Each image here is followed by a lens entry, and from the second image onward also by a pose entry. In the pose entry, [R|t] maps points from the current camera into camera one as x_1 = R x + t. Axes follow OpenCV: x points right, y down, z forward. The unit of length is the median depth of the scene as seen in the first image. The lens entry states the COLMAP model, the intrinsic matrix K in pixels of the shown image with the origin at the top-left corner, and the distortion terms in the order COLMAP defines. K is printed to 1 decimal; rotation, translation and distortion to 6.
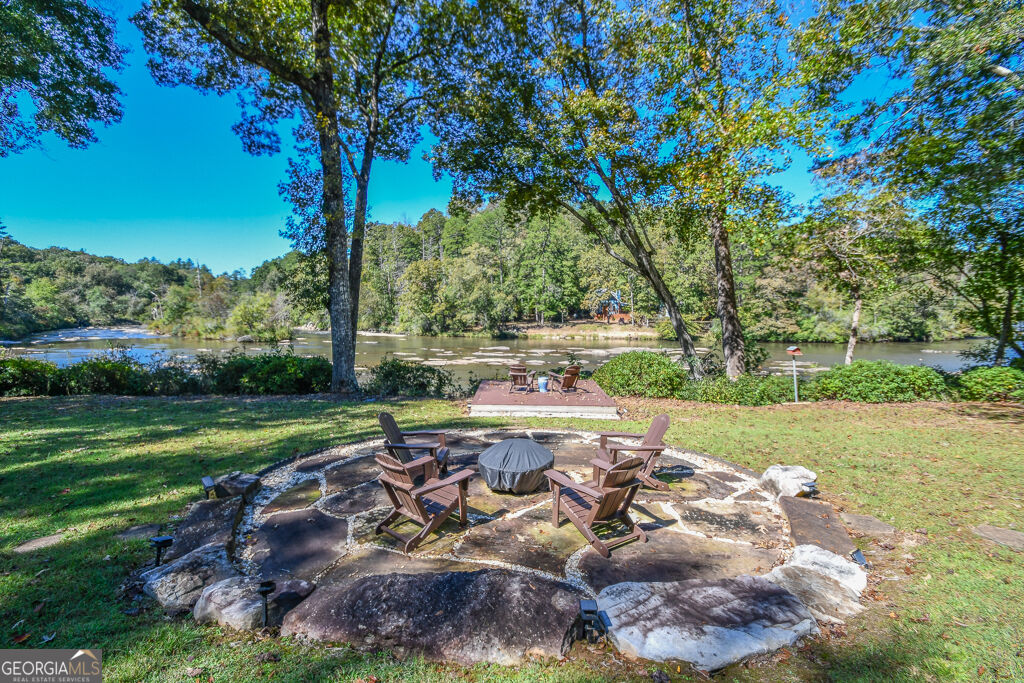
lens RADIAL K [[468.7, 0, 512.2], [0, 468.7, 317.2], [0, 0, 1]] dist [0.014366, -0.013908]
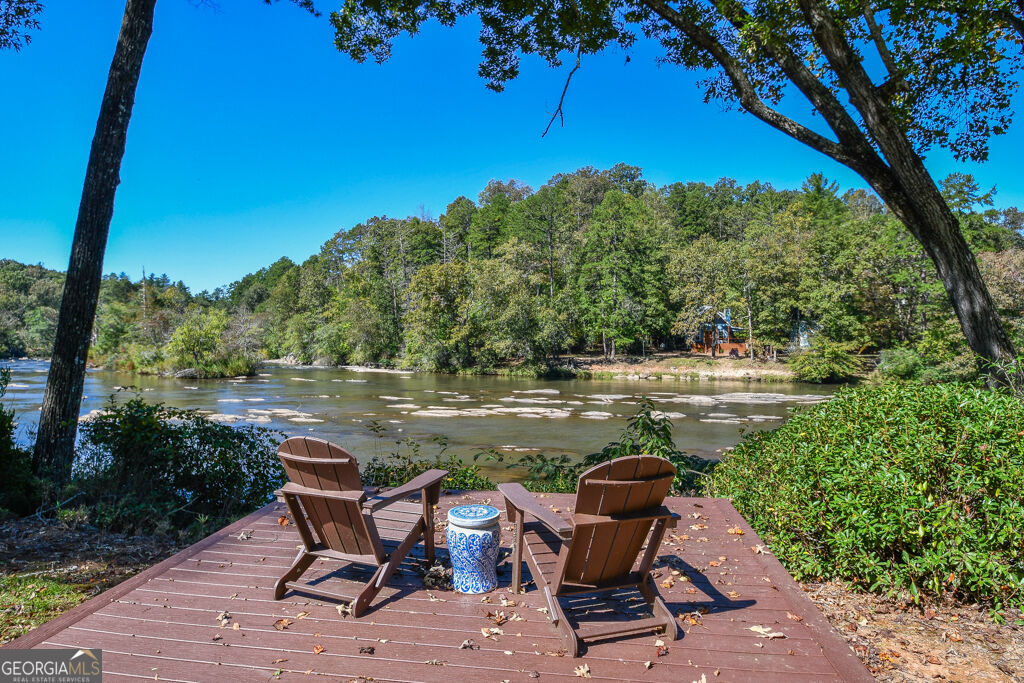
lens RADIAL K [[615.3, 0, 511.9], [0, 615.3, 322.7], [0, 0, 1]] dist [-0.022043, 0.000332]
pose [[0.994103, -0.000018, -0.108444, 0.016024], [-0.005240, 0.998824, -0.048198, 0.009062], [0.108317, 0.048482, 0.992933, 0.108966]]
